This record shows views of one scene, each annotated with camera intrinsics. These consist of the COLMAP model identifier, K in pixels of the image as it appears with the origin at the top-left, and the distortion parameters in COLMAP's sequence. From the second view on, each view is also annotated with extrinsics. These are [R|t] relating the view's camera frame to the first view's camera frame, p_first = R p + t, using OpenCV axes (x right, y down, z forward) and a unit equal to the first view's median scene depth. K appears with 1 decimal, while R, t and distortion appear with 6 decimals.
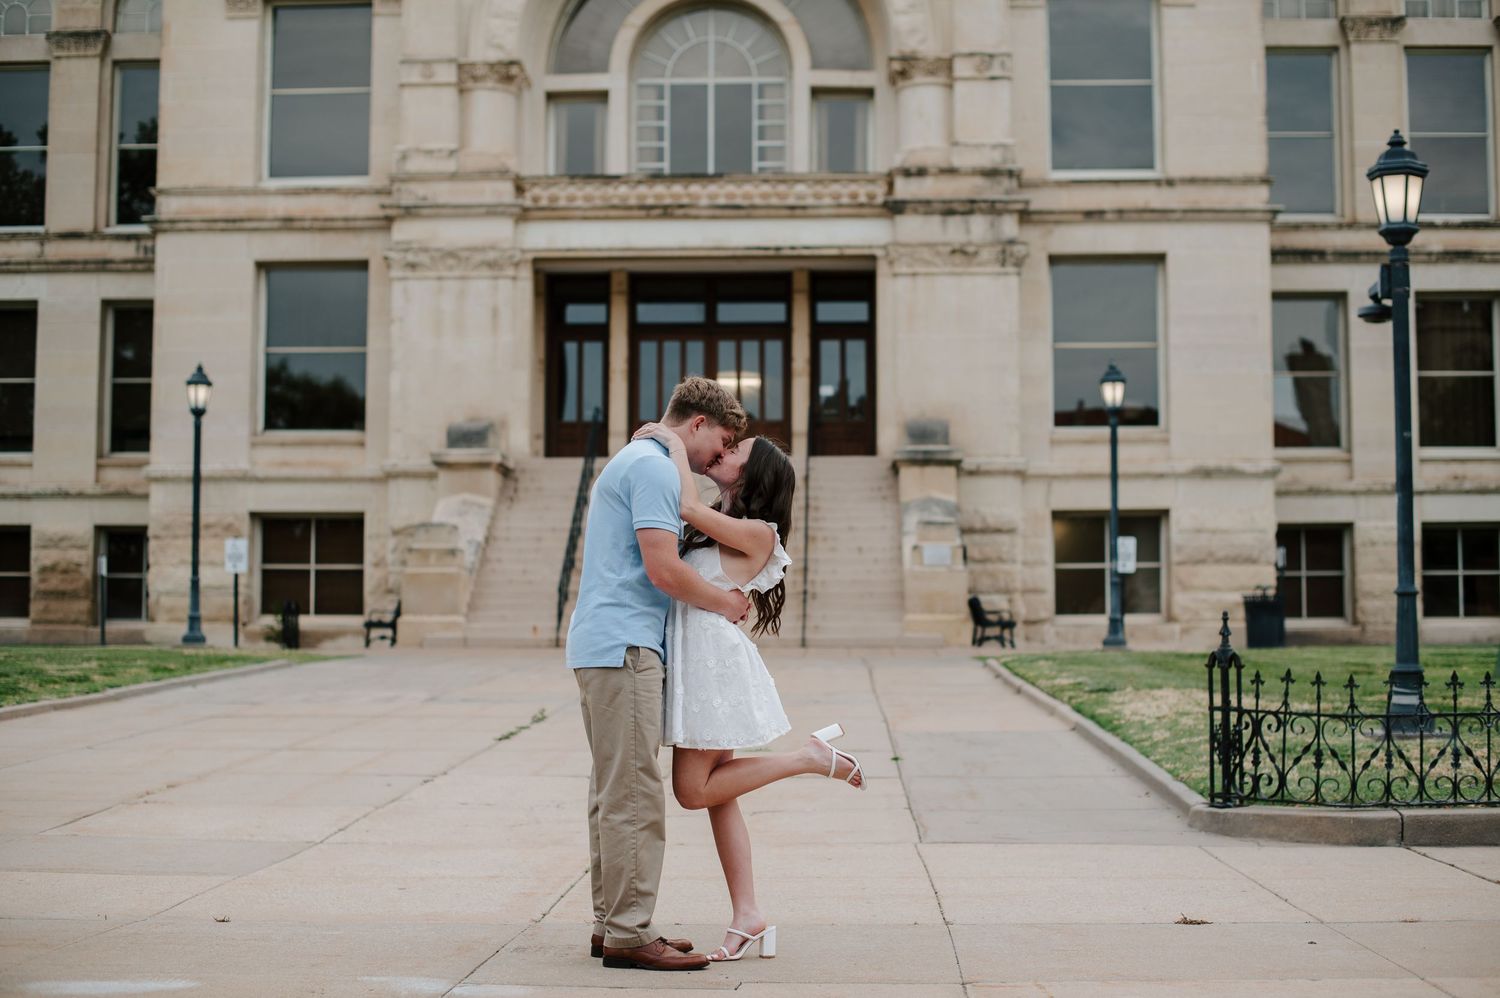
lens RADIAL K [[2167.9, 0, 750.0], [0, 2167.9, 499.0], [0, 0, 1]] dist [-0.150270, 0.165032]
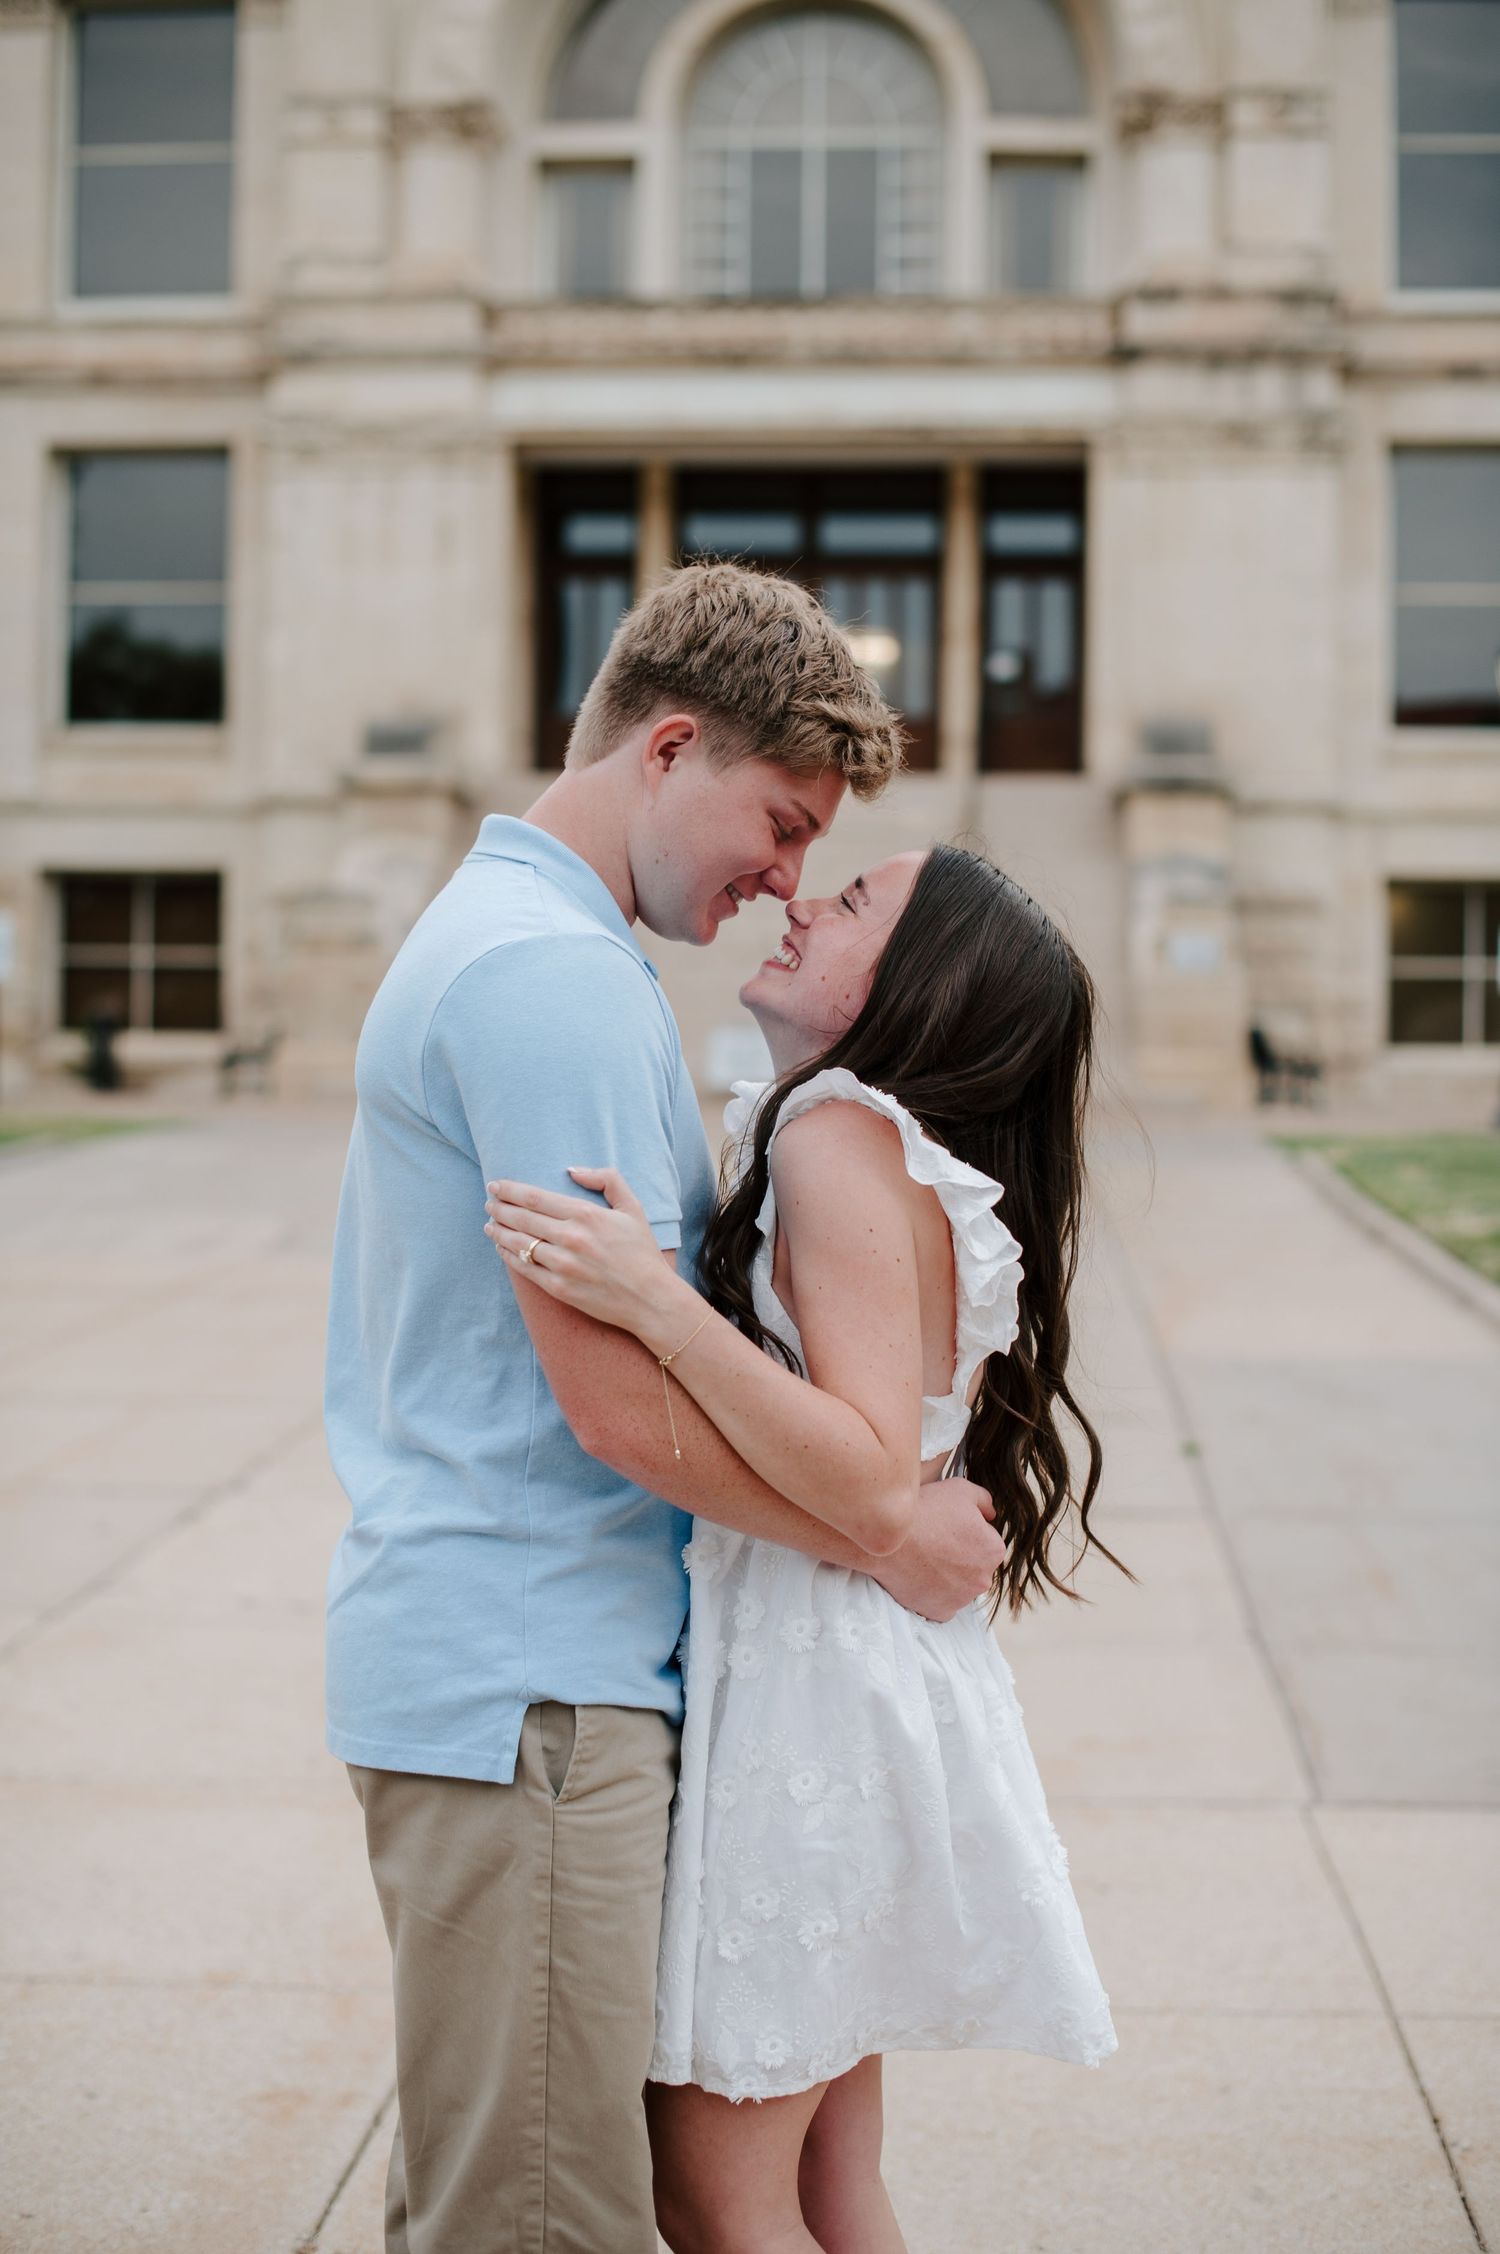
lens RADIAL K [[3257.6, 0, 750.0], [0, 3257.6, 1127.0], [0, 0, 1]] dist [-0.150270, 0.165032]
pose [[0.999363, 0.011872, -0.033649, -0.002923], [-0.008695, 0.995626, 0.093026, -0.006738], [0.034606, -0.092674, 0.995095, 0.105109]]
